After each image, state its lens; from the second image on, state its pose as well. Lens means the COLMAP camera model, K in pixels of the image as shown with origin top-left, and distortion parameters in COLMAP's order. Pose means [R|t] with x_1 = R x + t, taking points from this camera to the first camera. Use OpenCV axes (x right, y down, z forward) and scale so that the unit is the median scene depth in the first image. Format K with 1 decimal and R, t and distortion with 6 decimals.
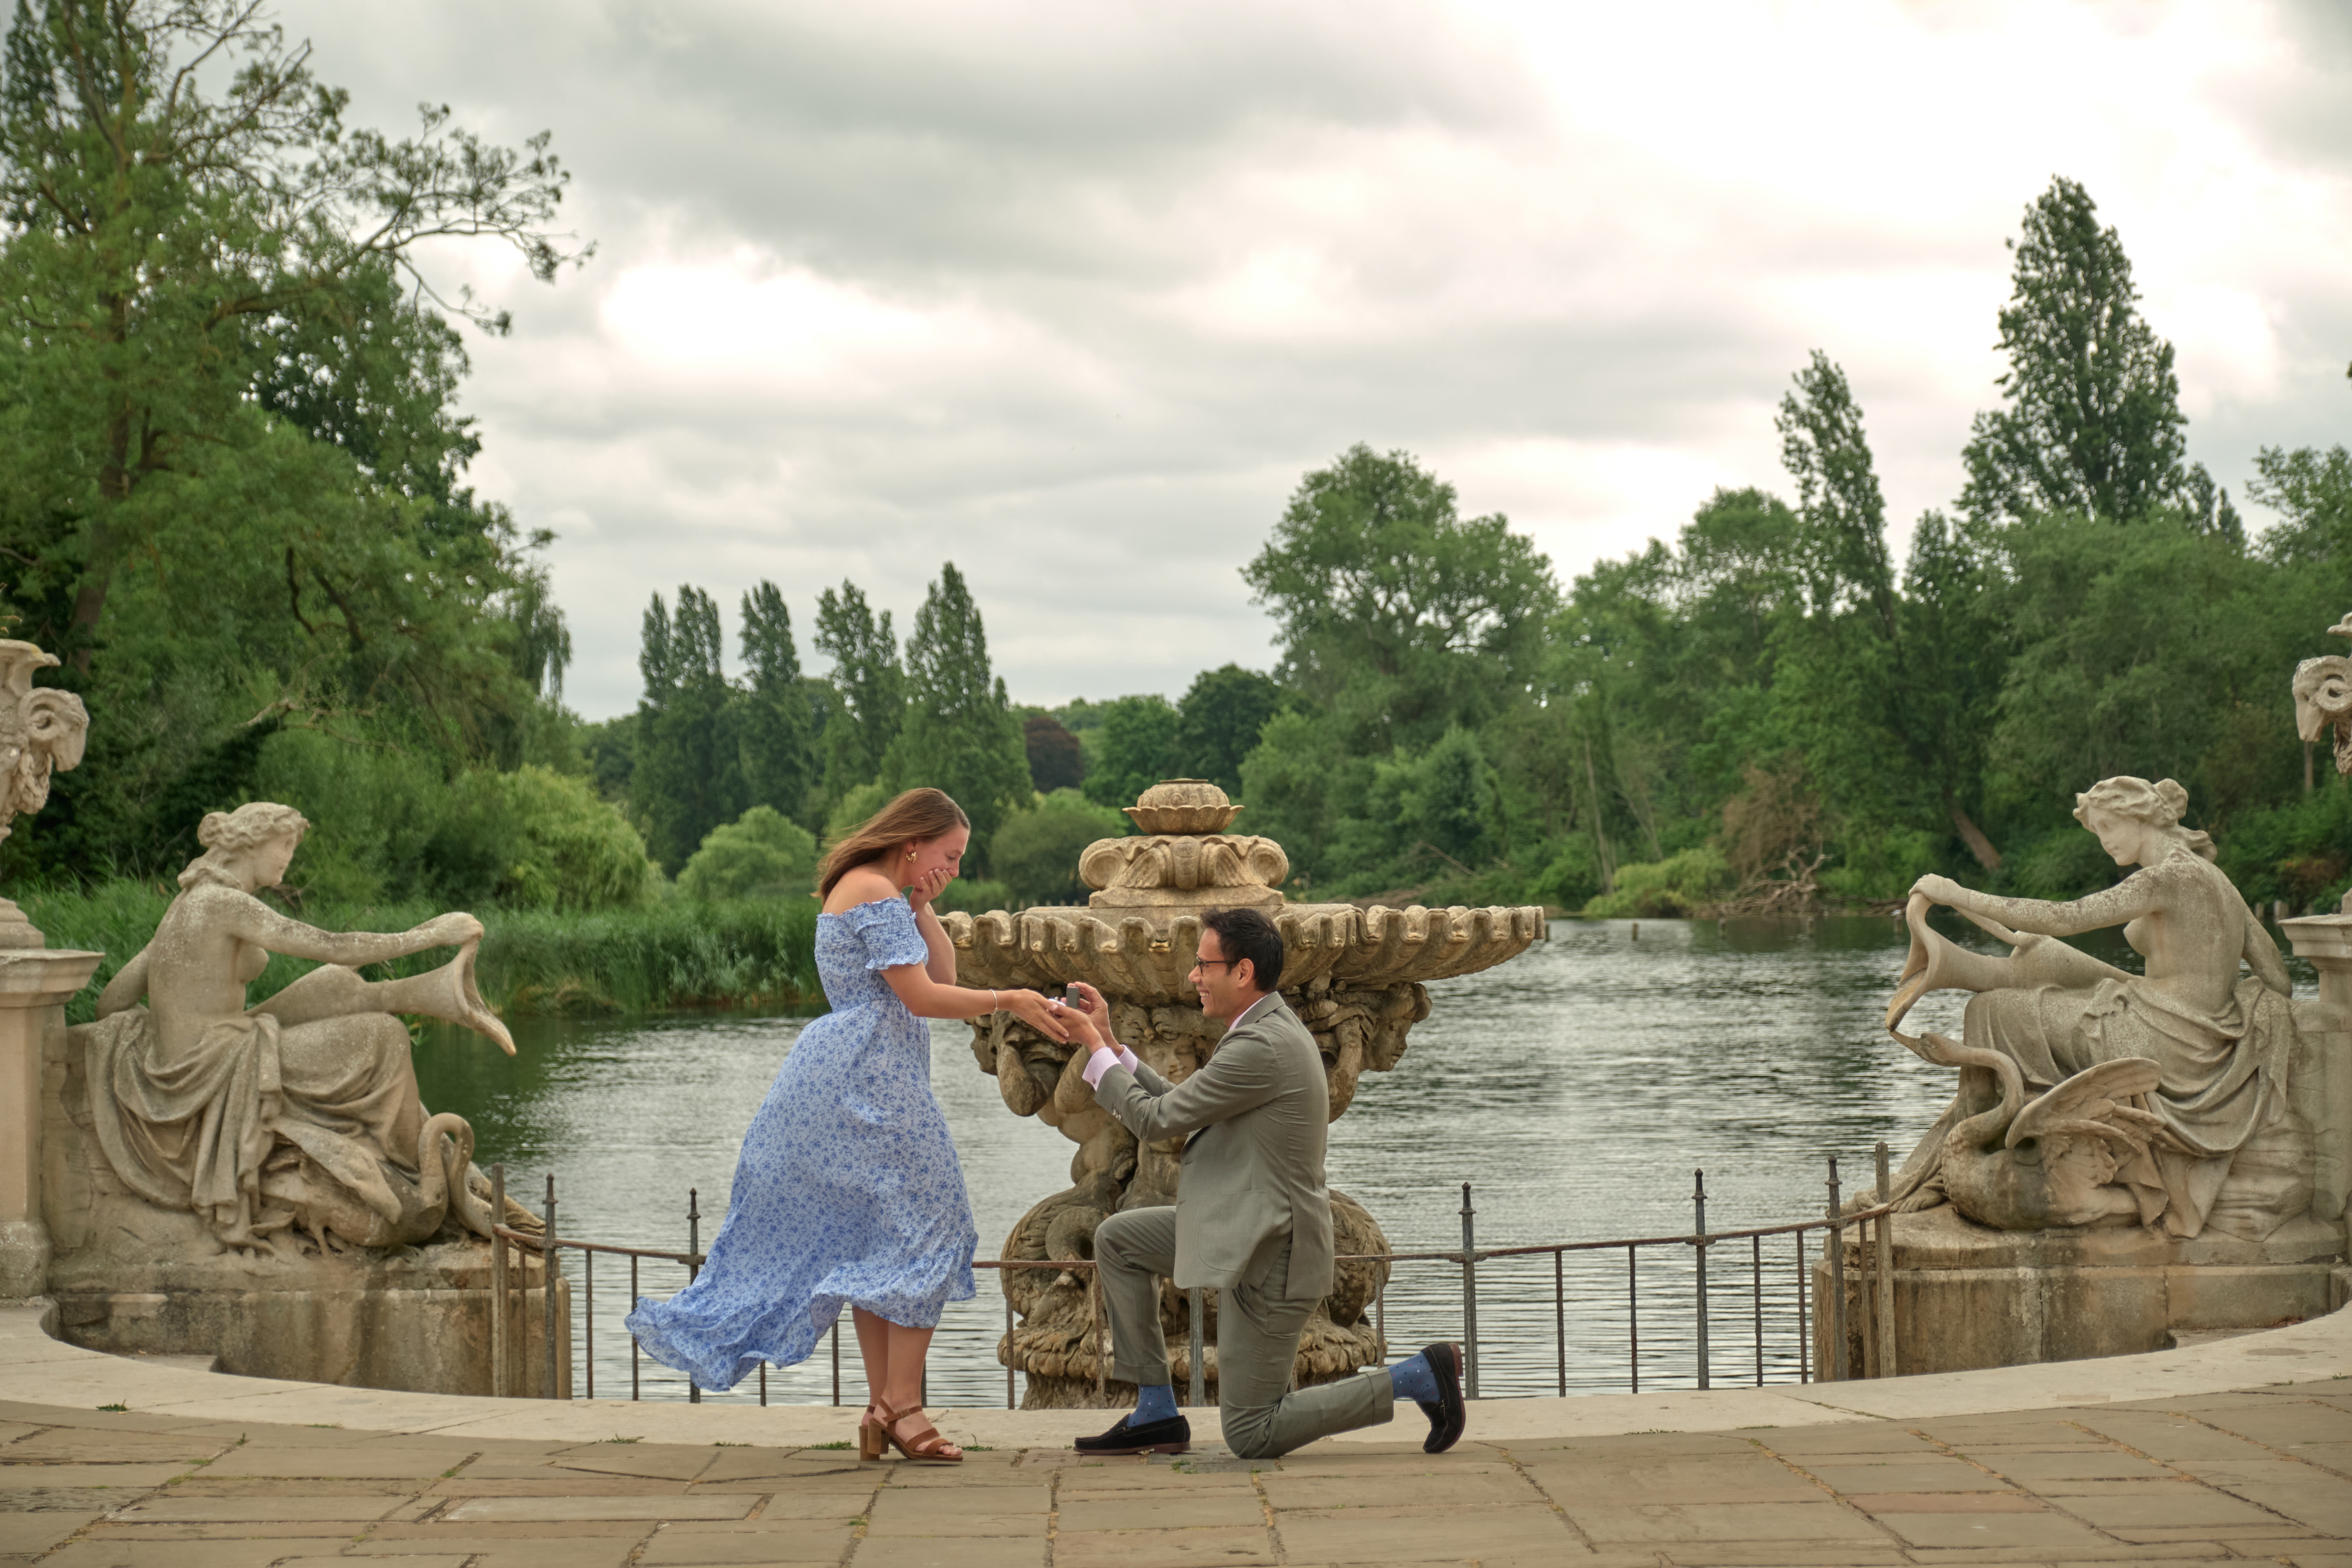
lens RADIAL K [[6392.8, 0, 1150.7], [0, 6392.8, 779.5], [0, 0, 1]] dist [0.262449, 0.000000]
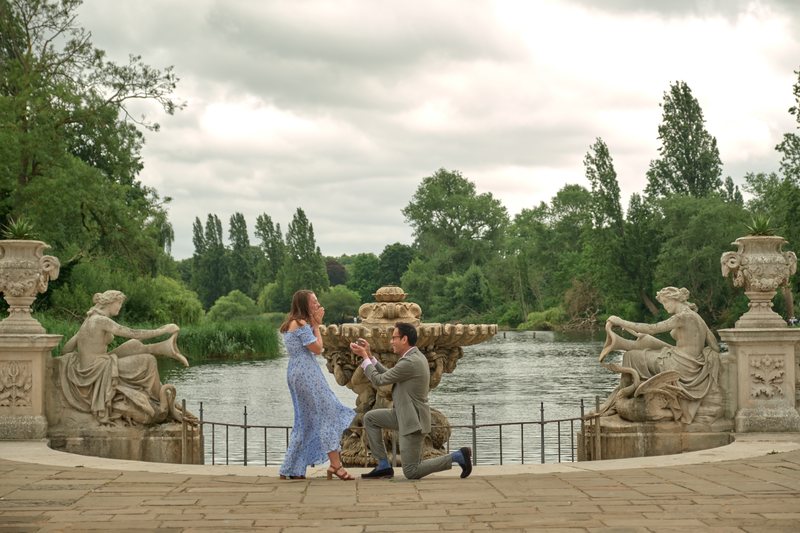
lens RADIAL K [[2338.2, 0, 410.6], [0, 2338.2, 234.9], [0, 0, 1]] dist [0.153659, 0.000000]
pose [[0.999767, 0.008248, 0.019933, -0.004038], [-0.007855, 0.999775, -0.019706, -0.001083], [-0.020091, 0.019545, 0.999607, -0.100785]]
